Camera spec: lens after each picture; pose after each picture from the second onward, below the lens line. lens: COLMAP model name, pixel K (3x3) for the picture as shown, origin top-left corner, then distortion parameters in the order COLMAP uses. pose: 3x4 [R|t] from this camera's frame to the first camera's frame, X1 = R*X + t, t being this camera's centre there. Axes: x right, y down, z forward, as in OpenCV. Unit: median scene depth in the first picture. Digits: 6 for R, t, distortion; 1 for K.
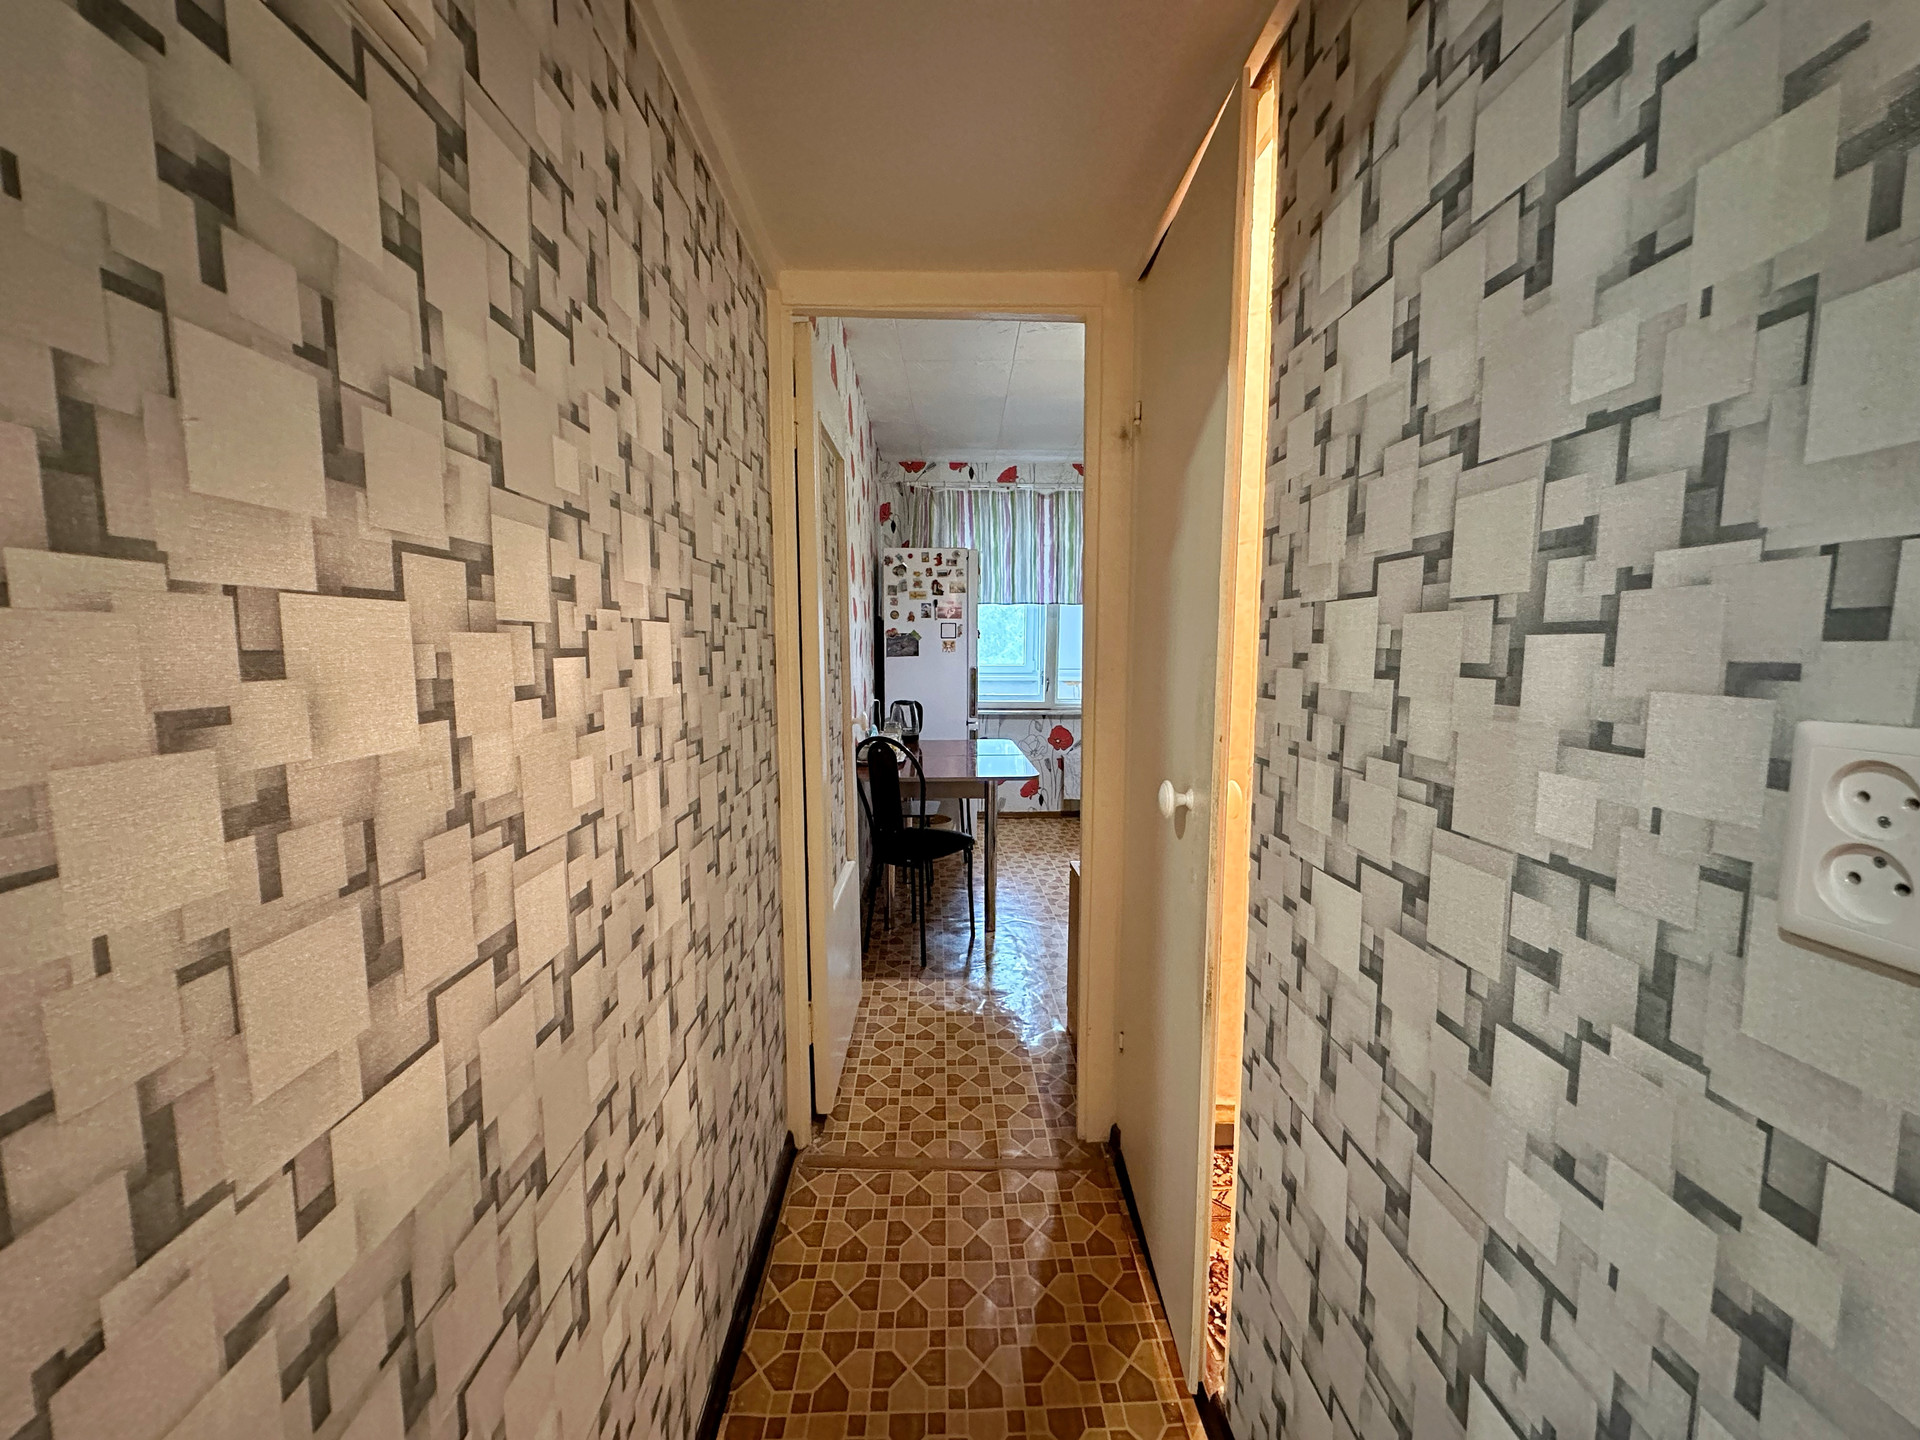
lens RADIAL K [[767.0, 0, 960.0], [0, 767.0, 720.0], [0, 0, 1]] dist [-0.002789, 0.000499]
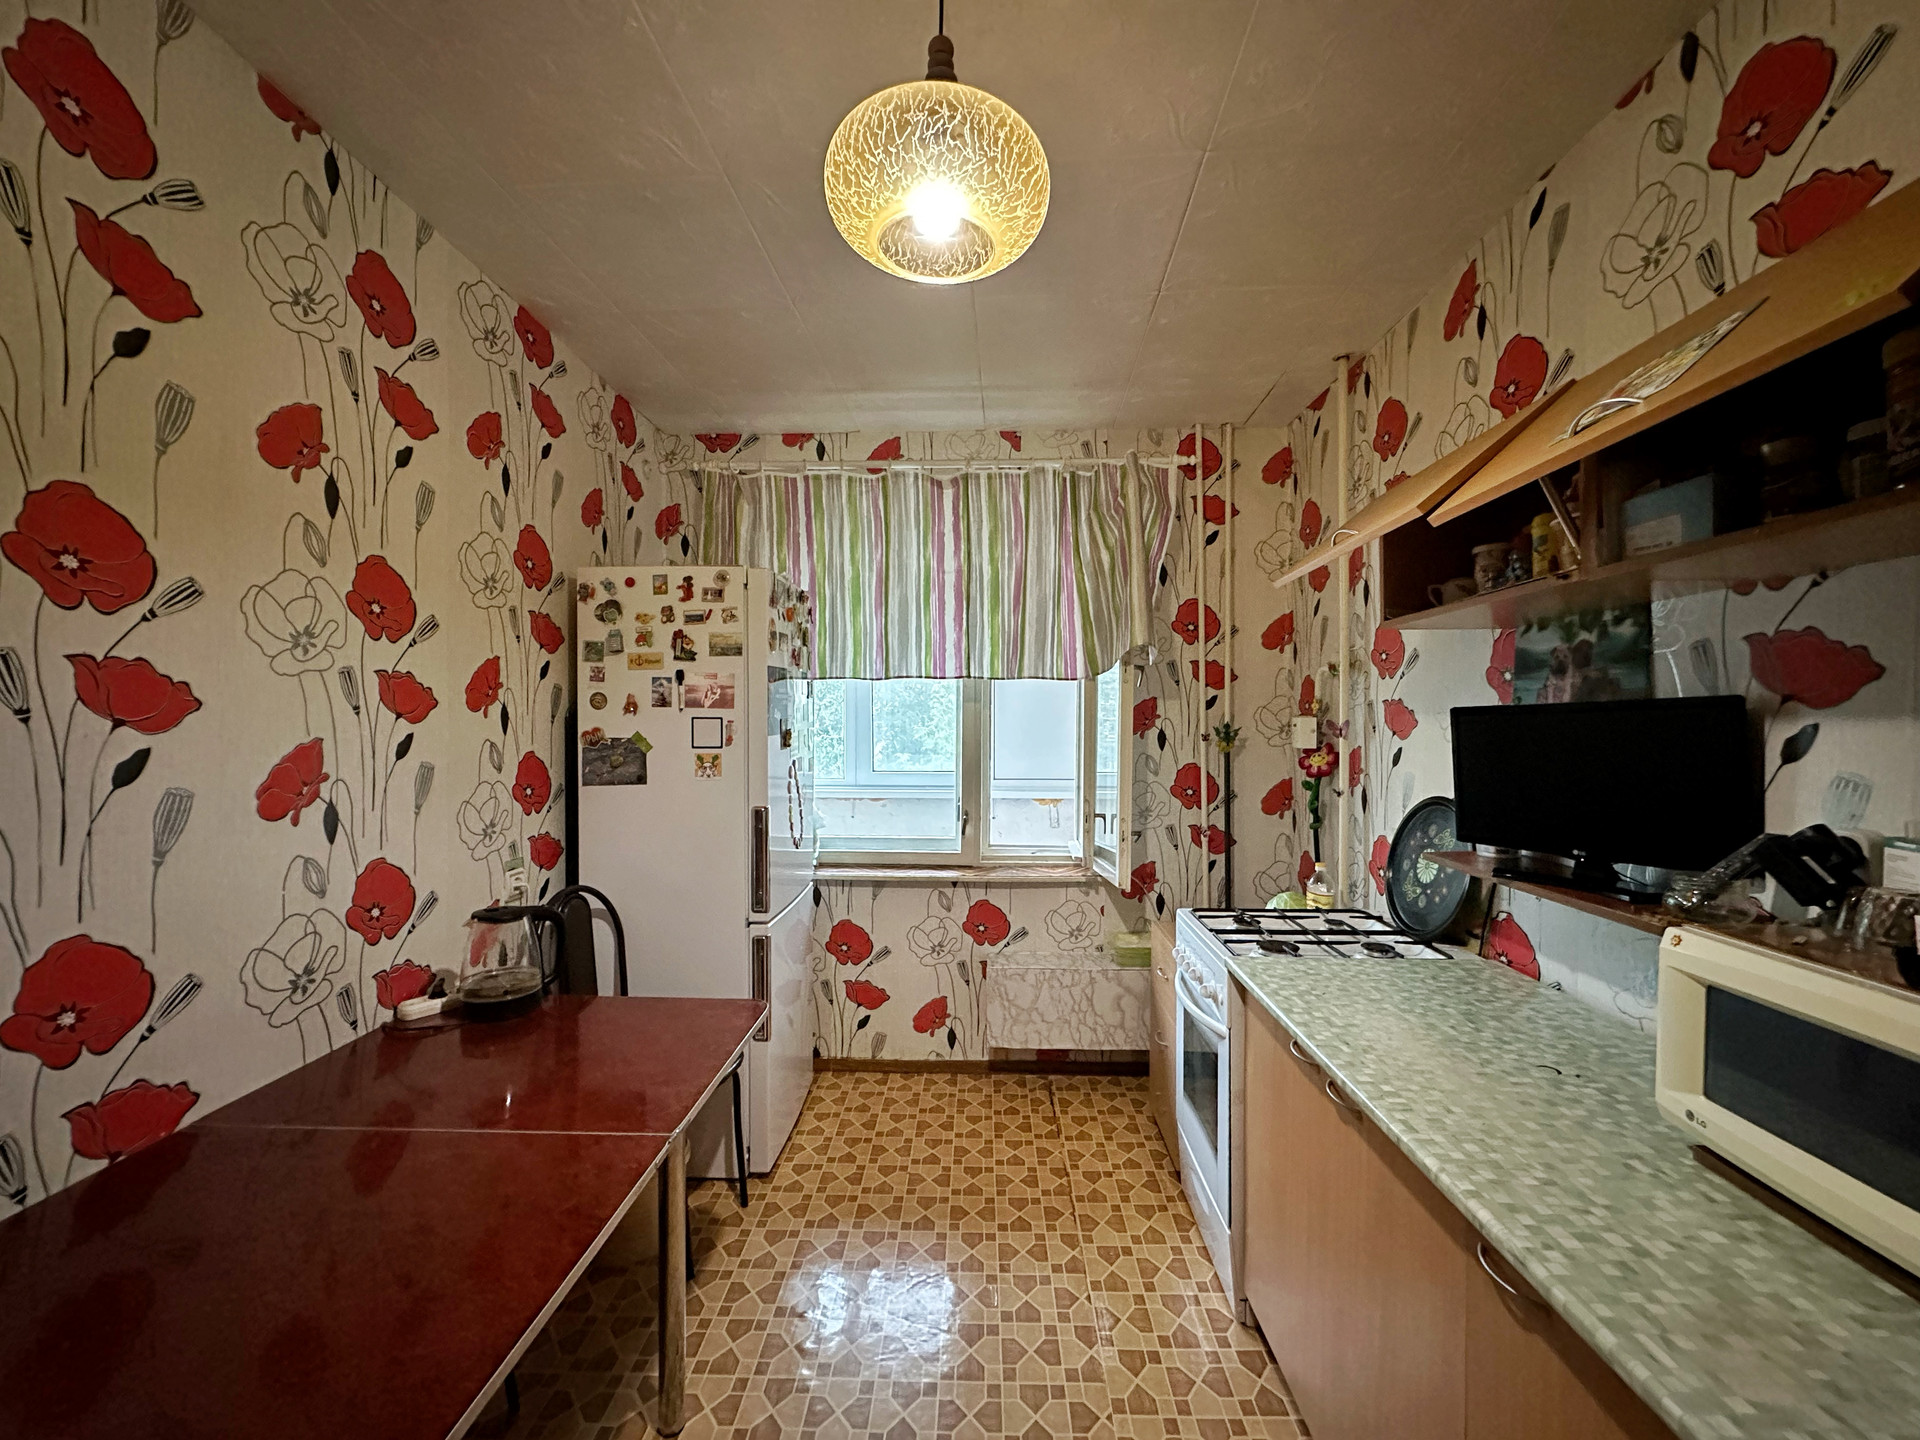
lens RADIAL K [[767.0, 0, 960.0], [0, 767.0, 720.0], [0, 0, 1]] dist [-0.002789, 0.000499]
pose [[0.997423, -0.000329, -0.071751, 0.180237], [-0.006883, 0.994938, -0.100256, -0.077271], [0.071420, 0.100492, 0.992371, 0.530136]]
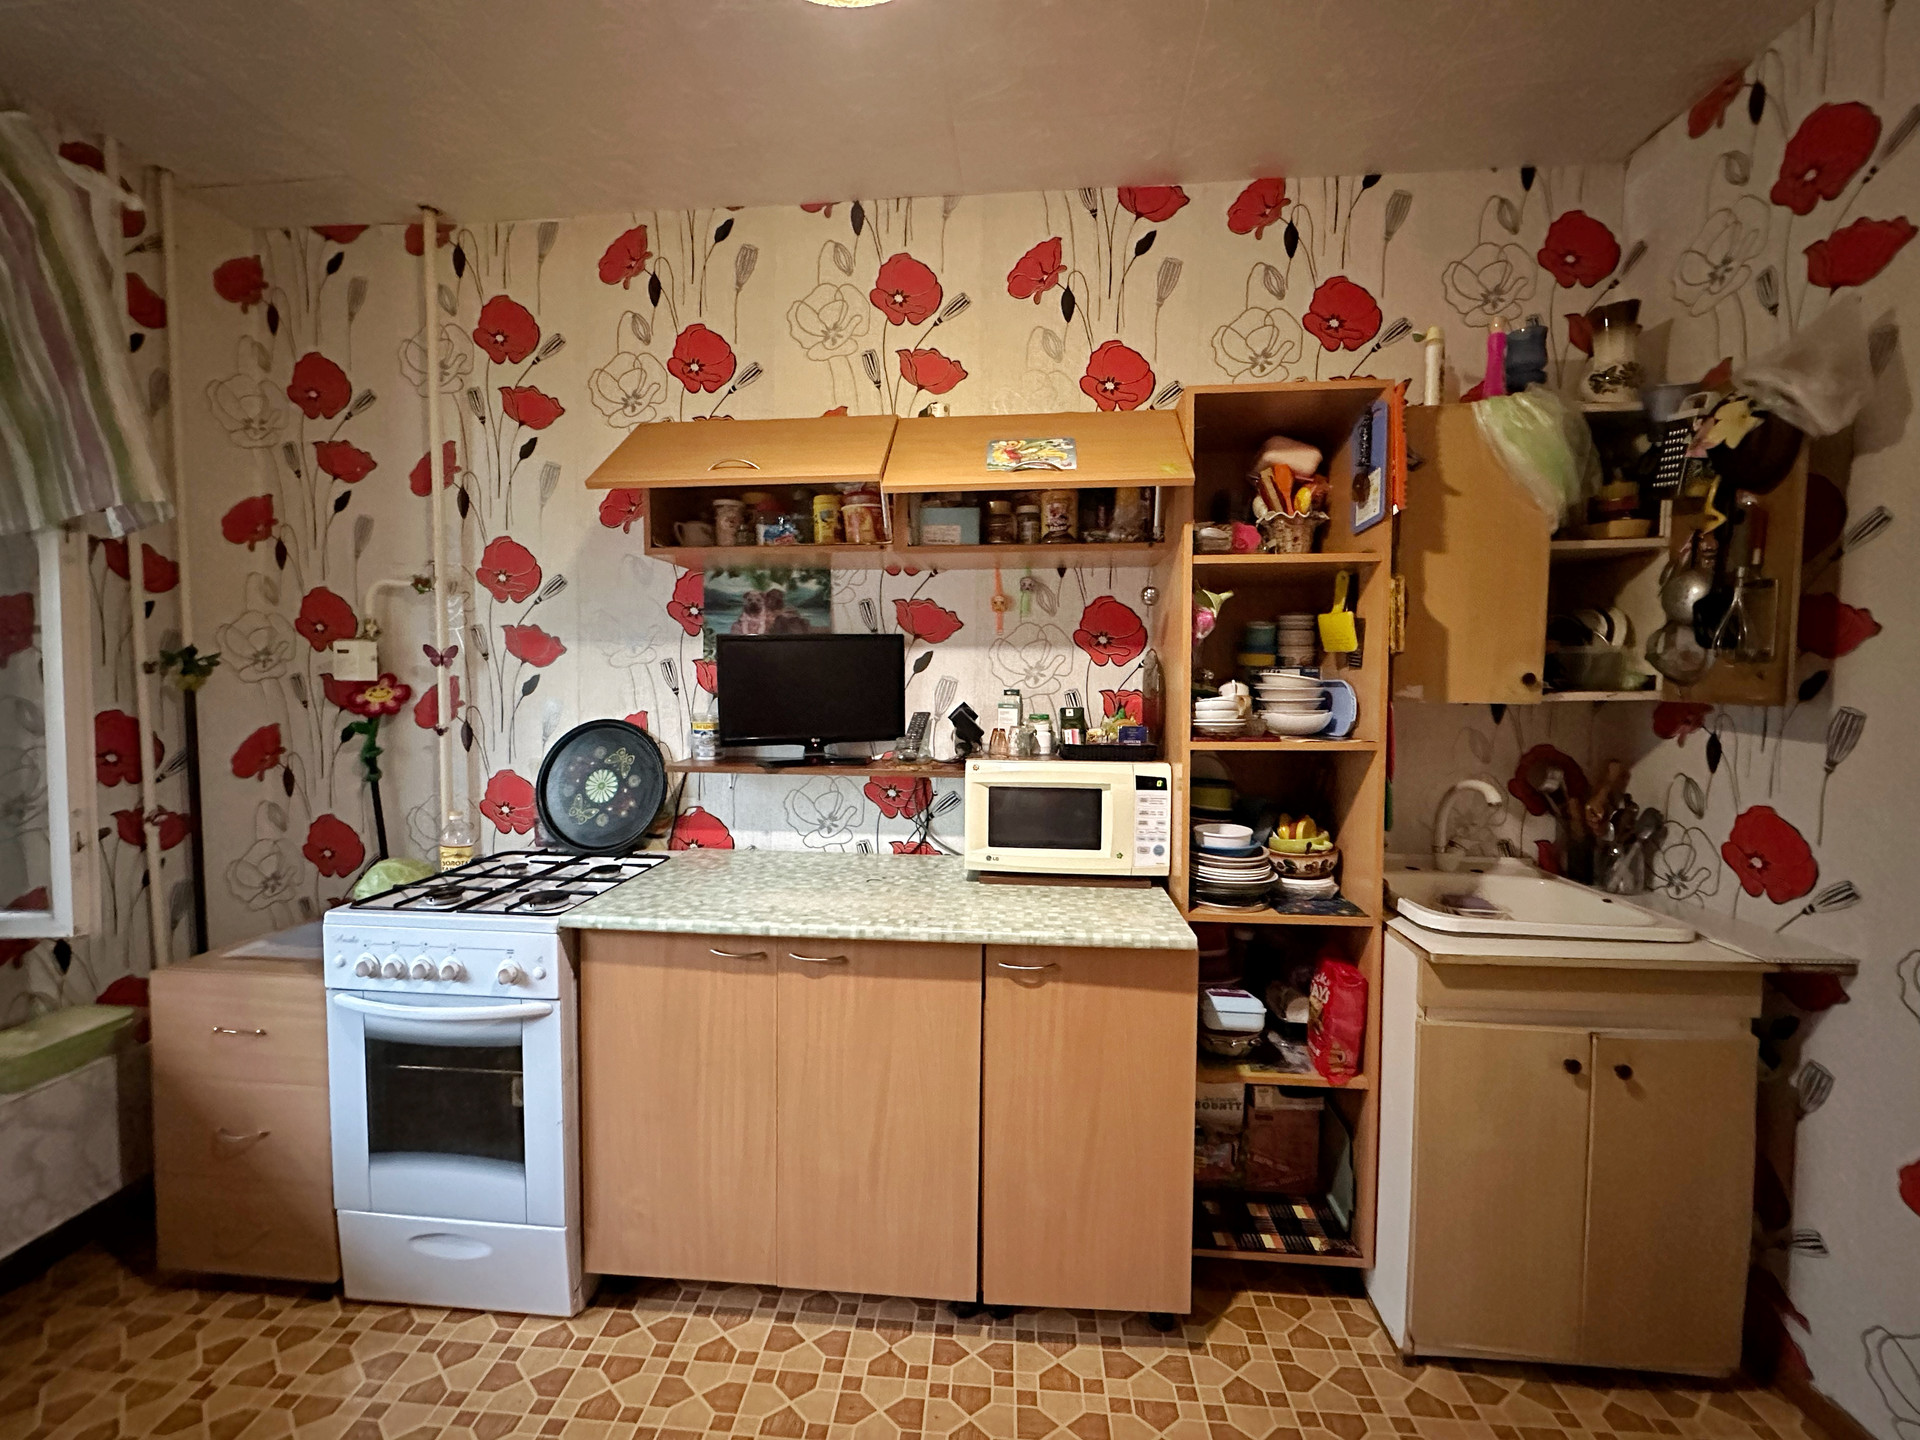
lens RADIAL K [[767.0, 0, 960.0], [0, 767.0, 720.0], [0, 0, 1]] dist [-0.002789, 0.000499]
pose [[0.111617, -0.054870, 0.992235, -0.007294], [0.091483, 0.994802, 0.044721, -0.080297], [-0.989532, 0.085781, 0.116056, 0.714123]]
